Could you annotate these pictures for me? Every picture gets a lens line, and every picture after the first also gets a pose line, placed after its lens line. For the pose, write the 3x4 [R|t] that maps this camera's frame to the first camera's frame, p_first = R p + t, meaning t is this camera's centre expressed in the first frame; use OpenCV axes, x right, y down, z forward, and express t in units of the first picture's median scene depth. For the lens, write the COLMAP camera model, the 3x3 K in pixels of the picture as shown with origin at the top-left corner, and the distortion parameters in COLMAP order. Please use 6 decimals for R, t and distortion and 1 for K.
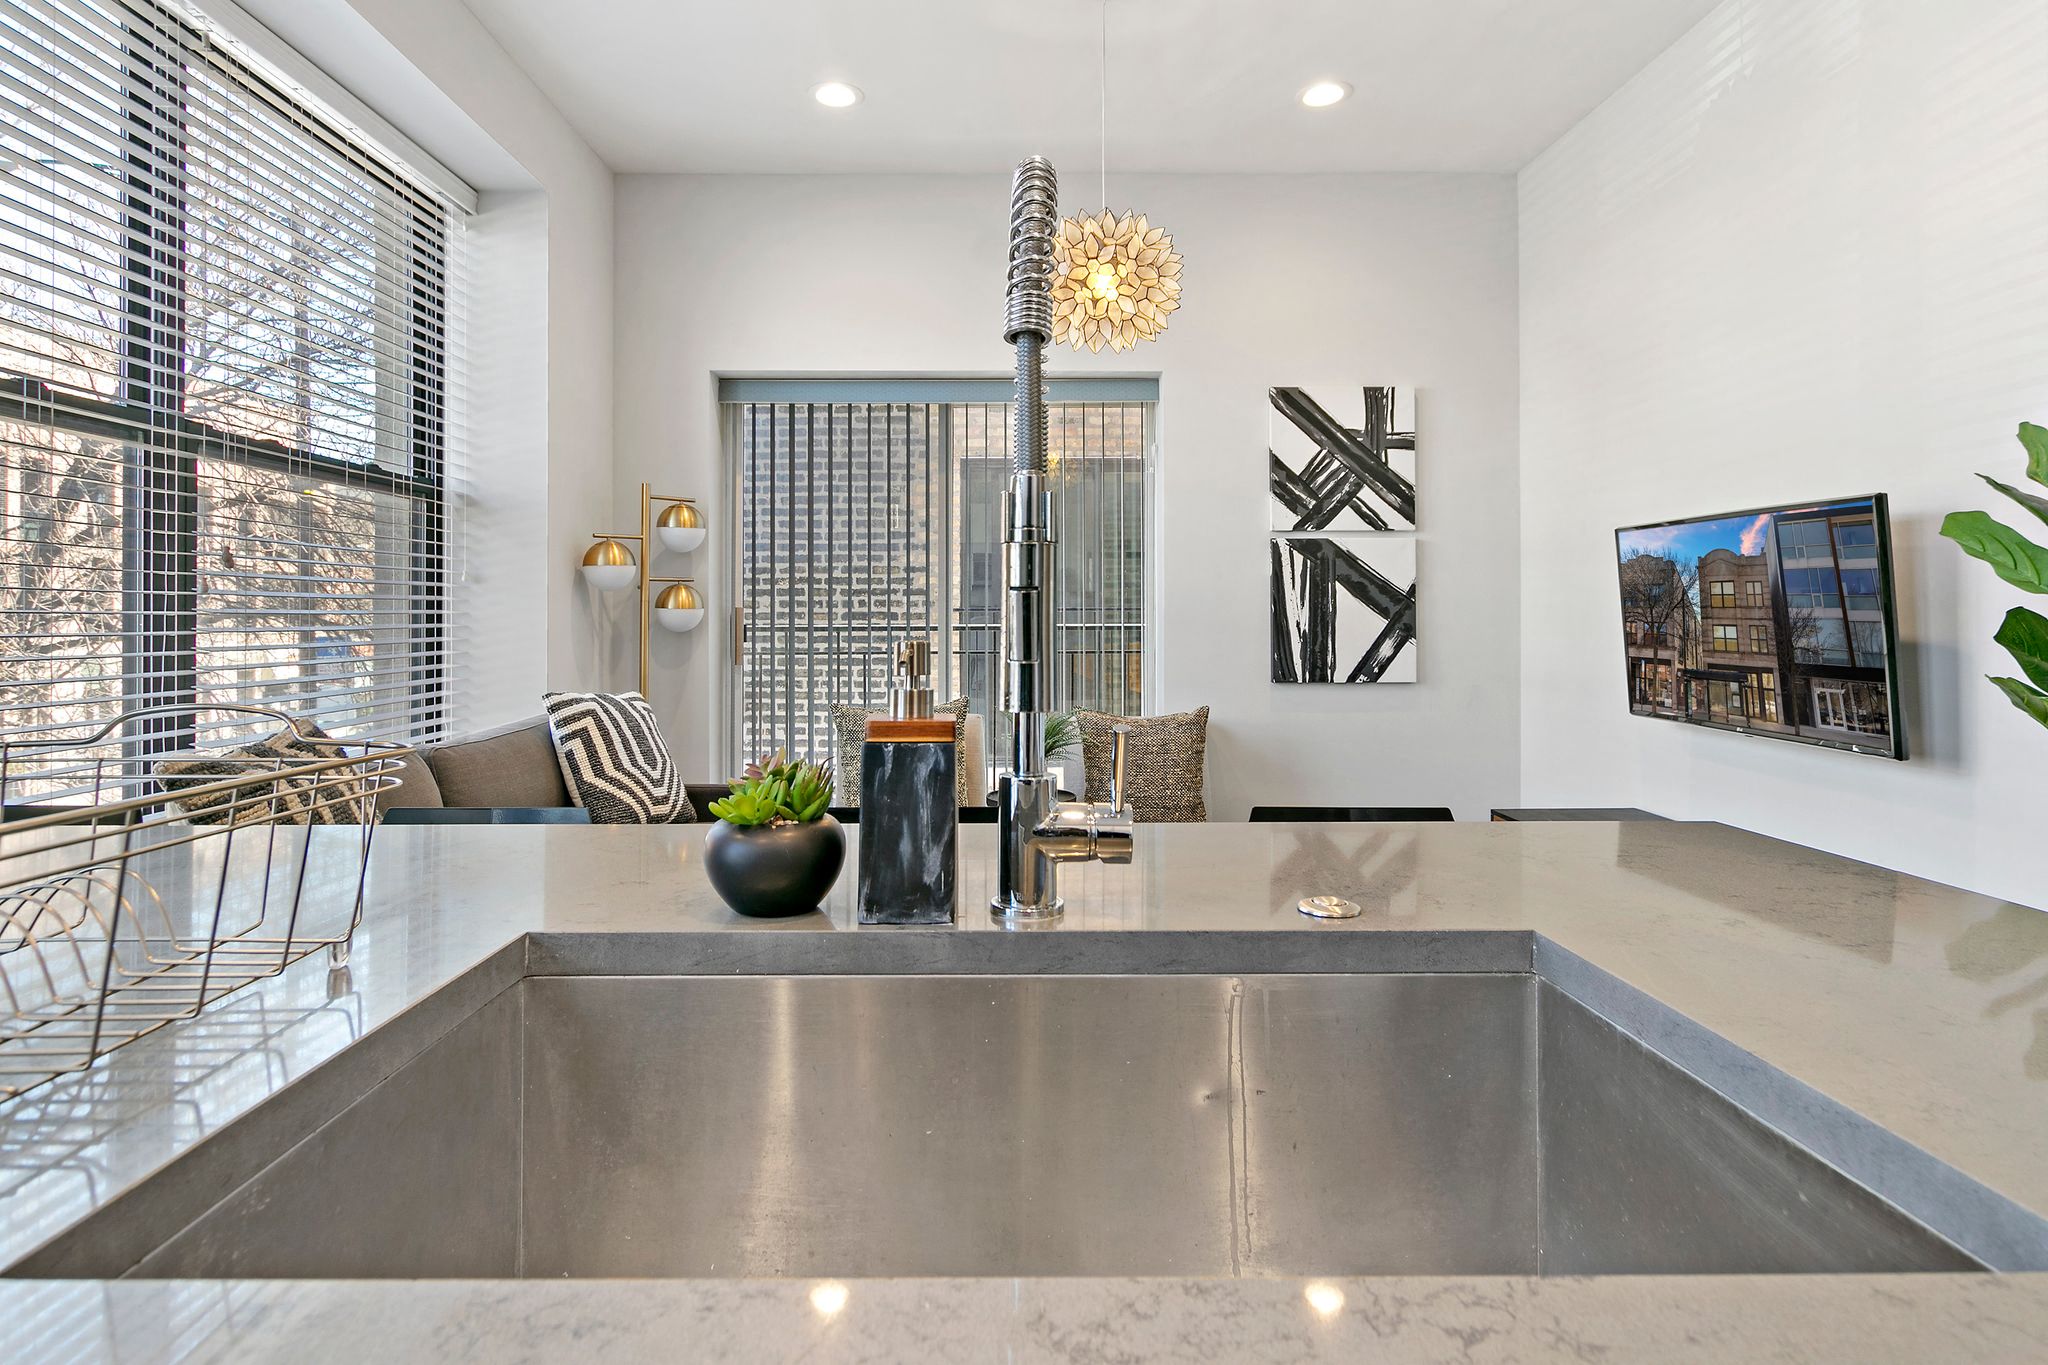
lens RADIAL K [[1060.5, 0, 1016.7], [0, 1060.5, 609.6], [0, 0, 1]] dist [-0.001624, 0.002813]
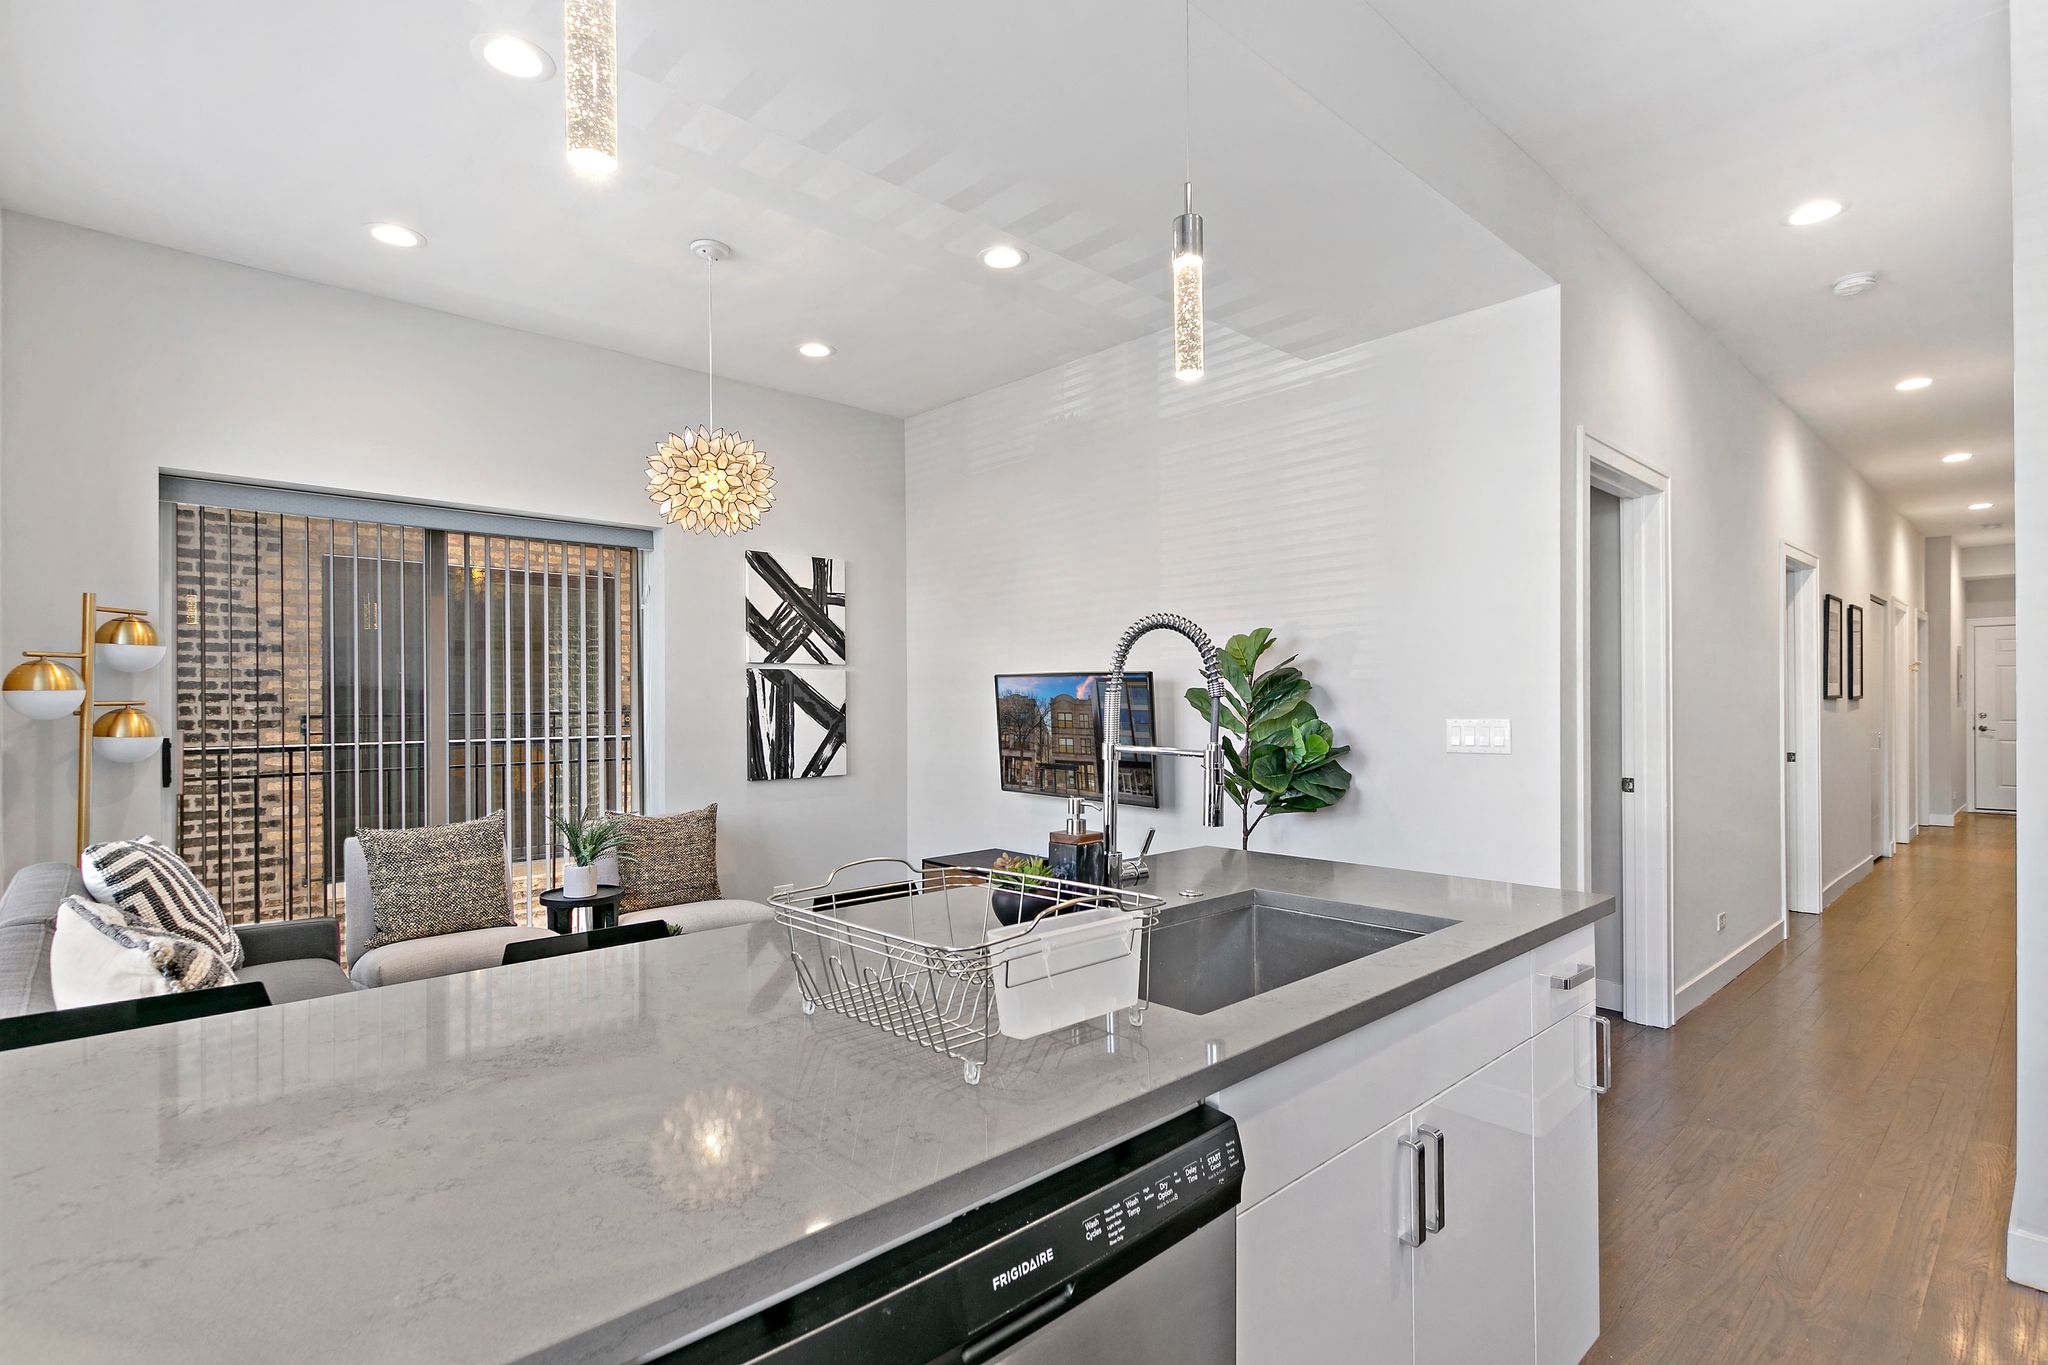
lens RADIAL K [[947.7, 0, 1022.7], [0, 947.7, 694.6], [0, 0, 1]] dist [0.004015, 0.000482]
pose [[0.748477, 0.003962, 0.663148, -0.271923], [-0.003070, 0.999992, -0.002510, -0.033813], [-0.663153, -0.000157, 0.748484, -0.077453]]
